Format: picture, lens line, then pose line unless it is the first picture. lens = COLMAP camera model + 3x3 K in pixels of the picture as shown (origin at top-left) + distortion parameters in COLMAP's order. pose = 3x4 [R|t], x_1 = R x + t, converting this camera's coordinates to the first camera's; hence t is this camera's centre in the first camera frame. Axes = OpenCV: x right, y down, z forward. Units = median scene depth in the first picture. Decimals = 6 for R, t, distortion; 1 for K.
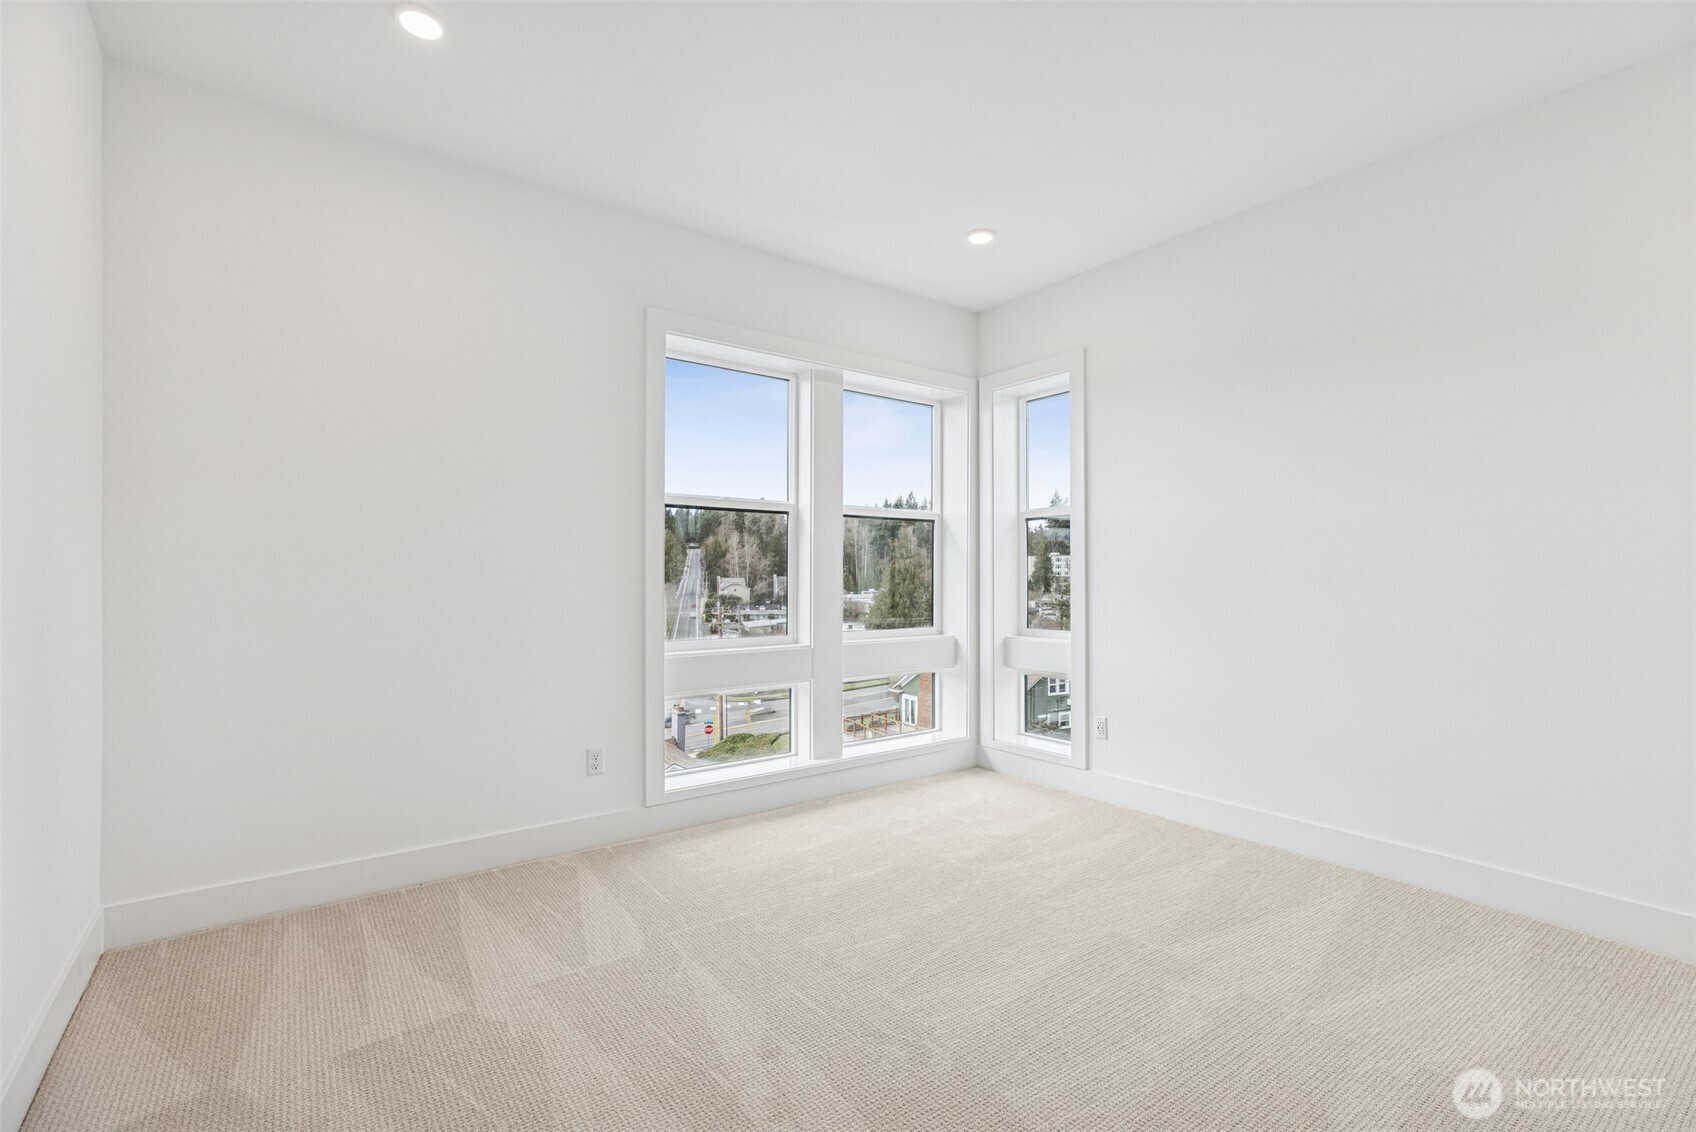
lens RADIAL K [[800.5, 0, 848.0], [0, 800.5, 566.0], [0, 0, 1]] dist [0.000214, 0.000097]
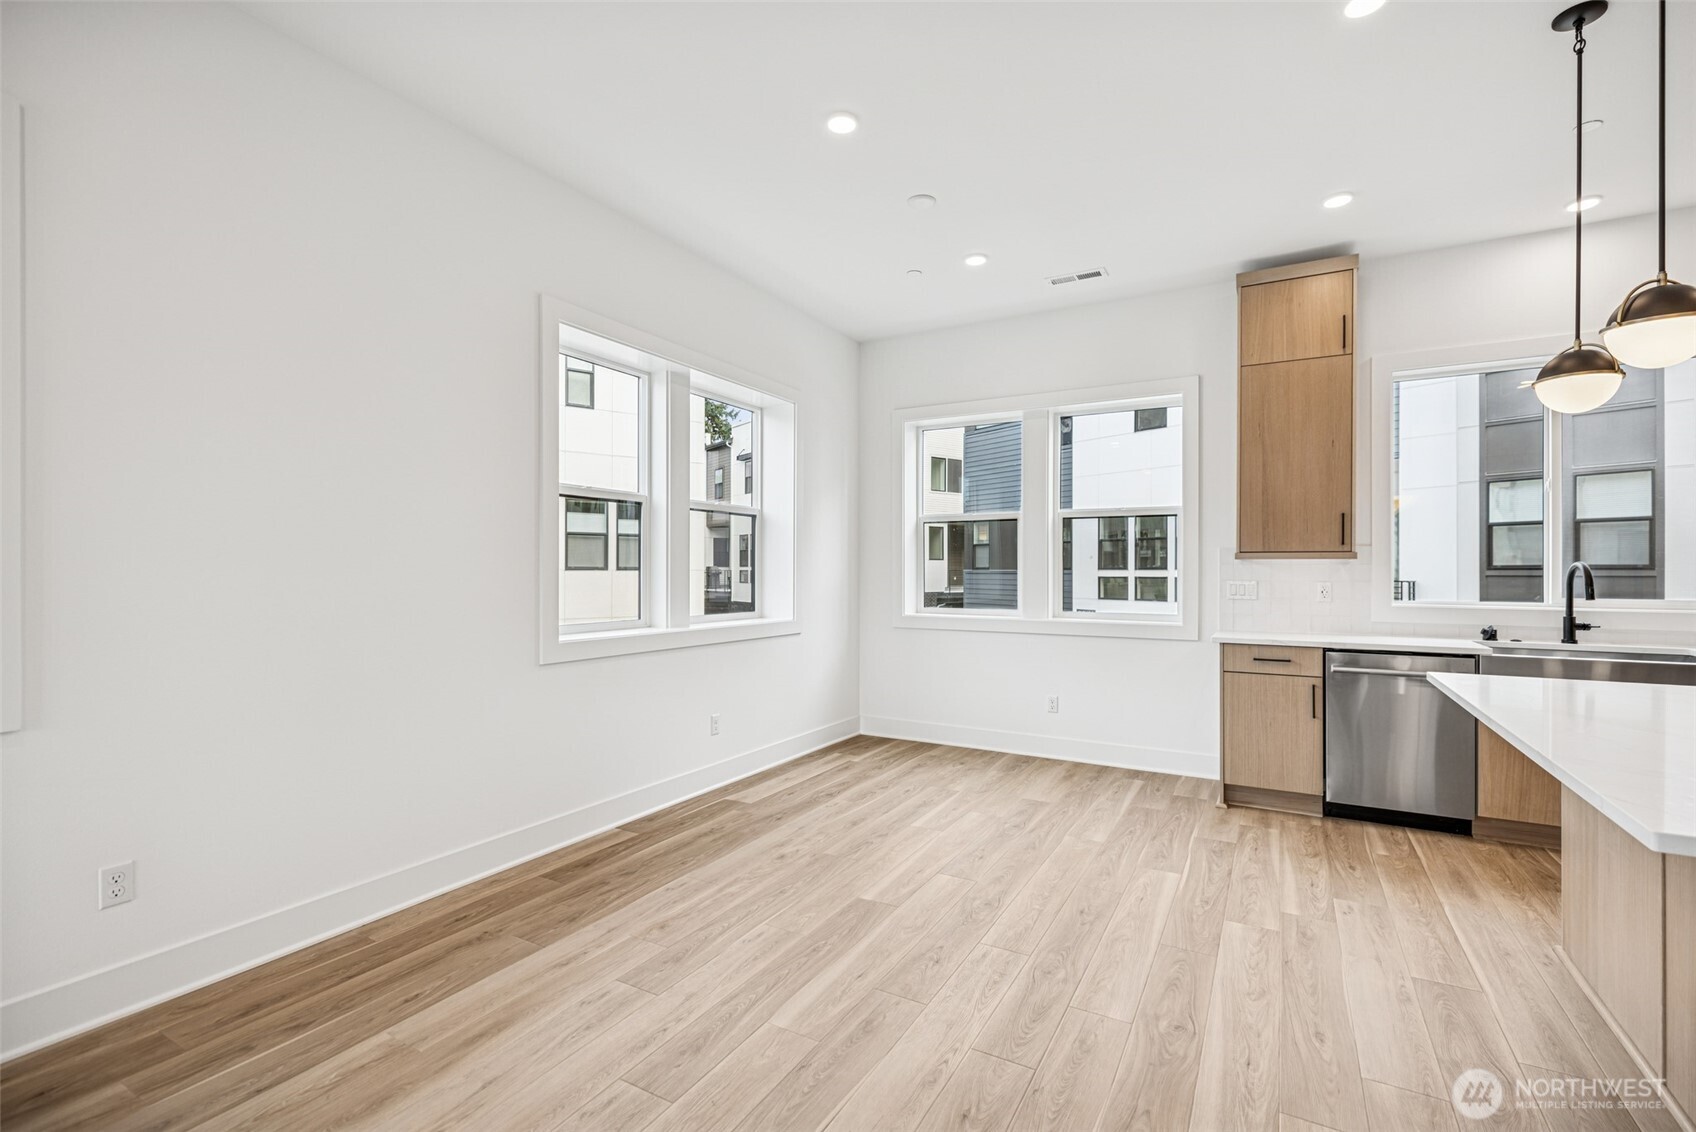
lens RADIAL K [[764.3, 0, 848.0], [0, 764.3, 566.0], [0, 0, 1]] dist [-0.000954, -0.000008]
pose [[0.913915, 0.000356, 0.405906, -0.269620], [-0.005845, 0.999907, 0.012282, 0.001953], [-0.405864, -0.013597, 0.913832, -0.035936]]
